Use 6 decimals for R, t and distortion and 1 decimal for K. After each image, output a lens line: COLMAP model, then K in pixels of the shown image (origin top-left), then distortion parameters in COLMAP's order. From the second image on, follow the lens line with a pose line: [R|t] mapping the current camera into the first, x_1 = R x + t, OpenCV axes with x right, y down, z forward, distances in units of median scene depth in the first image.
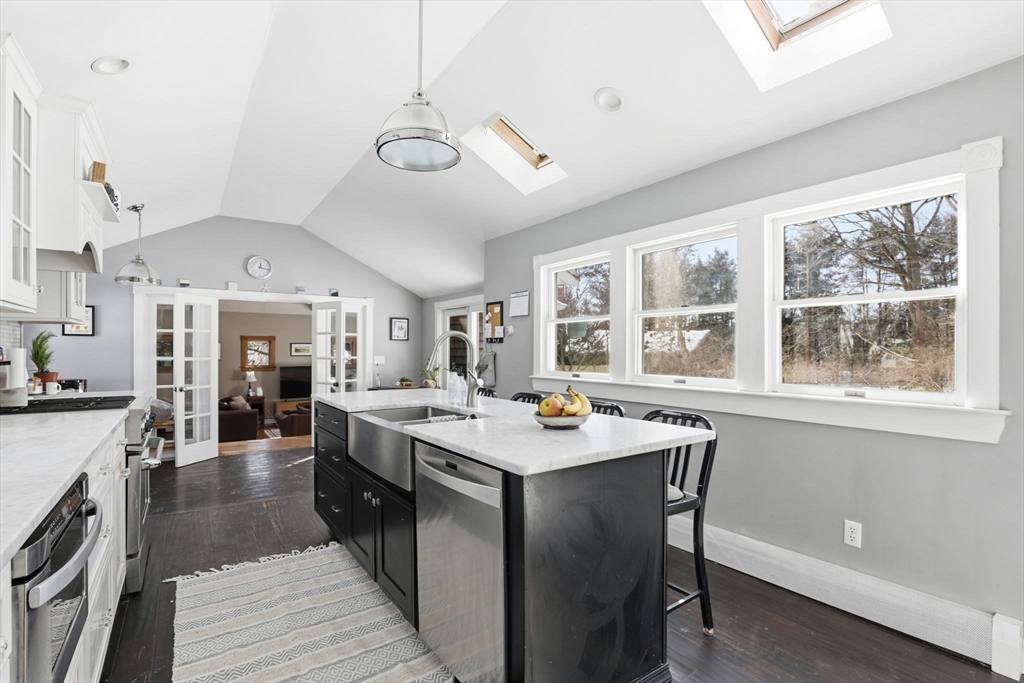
lens RADIAL K [[476.4, 0, 507.3], [0, 476.4, 348.1], [0, 0, 1]] dist [-0.030356, 0.003469]
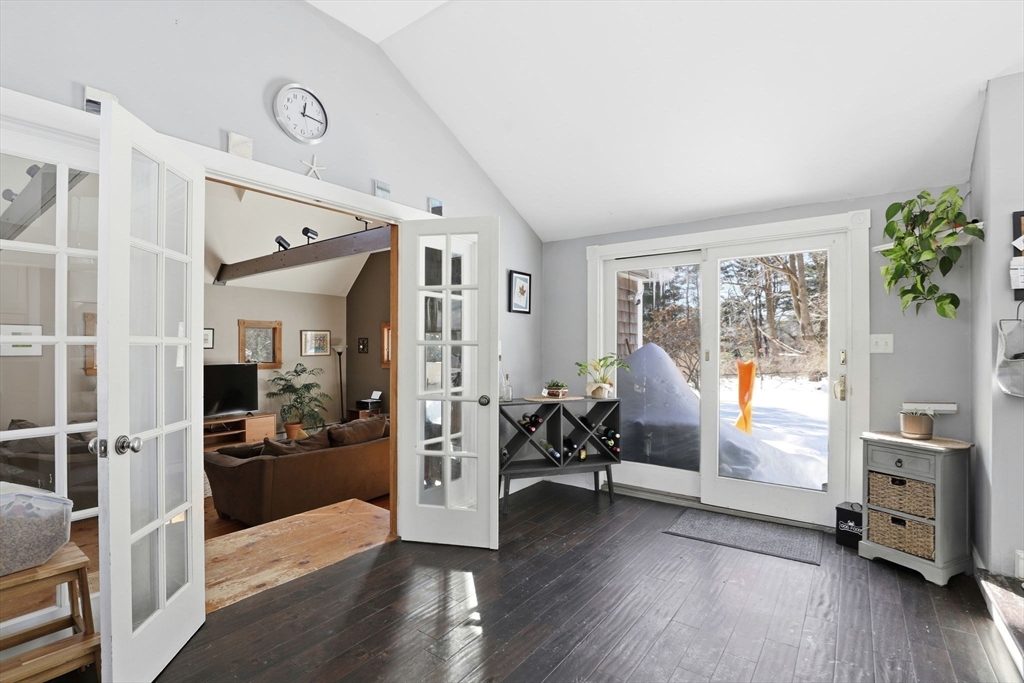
lens RADIAL K [[476.4, 0, 506.9], [0, 476.4, 342.5], [0, 0, 1]] dist [-0.030356, 0.003469]
pose [[0.944211, 0.001391, 0.329339, -0.579643], [0.000049, 0.999990, -0.004363, 0.027729], [-0.329342, 0.004136, 0.944202, 0.670382]]
